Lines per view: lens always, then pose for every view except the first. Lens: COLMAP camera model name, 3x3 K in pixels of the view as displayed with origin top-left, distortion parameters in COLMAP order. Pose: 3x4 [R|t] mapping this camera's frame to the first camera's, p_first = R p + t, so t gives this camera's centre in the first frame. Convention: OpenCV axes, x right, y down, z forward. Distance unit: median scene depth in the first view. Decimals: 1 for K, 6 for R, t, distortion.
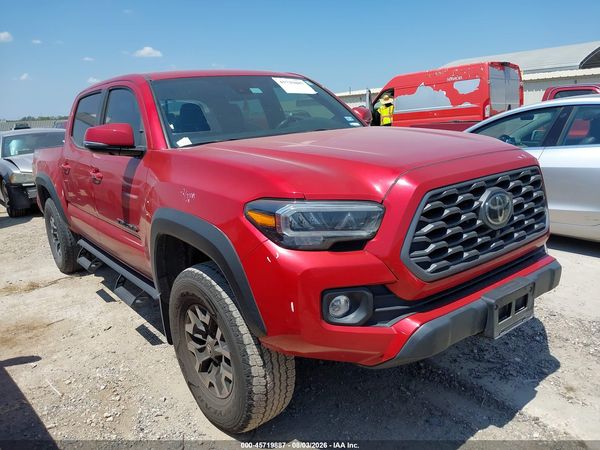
lens RADIAL K [[475.1, 0, 301.9], [0, 475.1, 221.6], [0, 0, 1]] dist [0.014801, -0.025839]
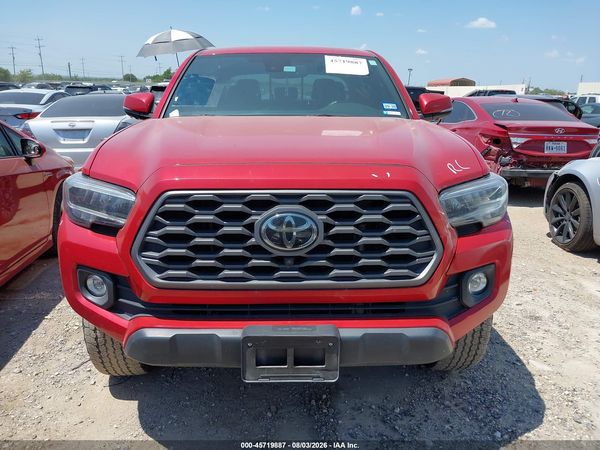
lens RADIAL K [[475.1, 0, 299.1], [0, 475.1, 223.6], [0, 0, 1]] dist [0.014801, -0.025839]
pose [[0.804130, 0.220870, -0.551898, 0.846559], [-0.189434, 0.975221, 0.114274, -0.132022], [0.563462, 0.012657, 0.826045, 0.342134]]
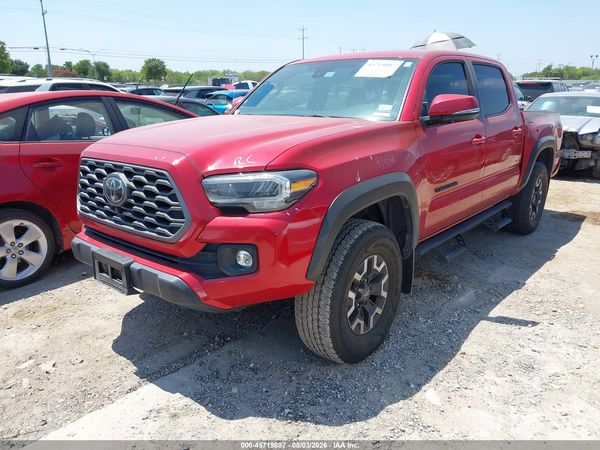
lens RADIAL K [[475.1, 0, 296.3], [0, 475.1, 227.7], [0, 0, 1]] dist [0.014801, -0.025839]
pose [[0.205758, 0.323717, -0.923510, 1.636272], [-0.225371, 0.934011, 0.277186, -0.372655], [0.952298, 0.151099, 0.265137, 1.110429]]
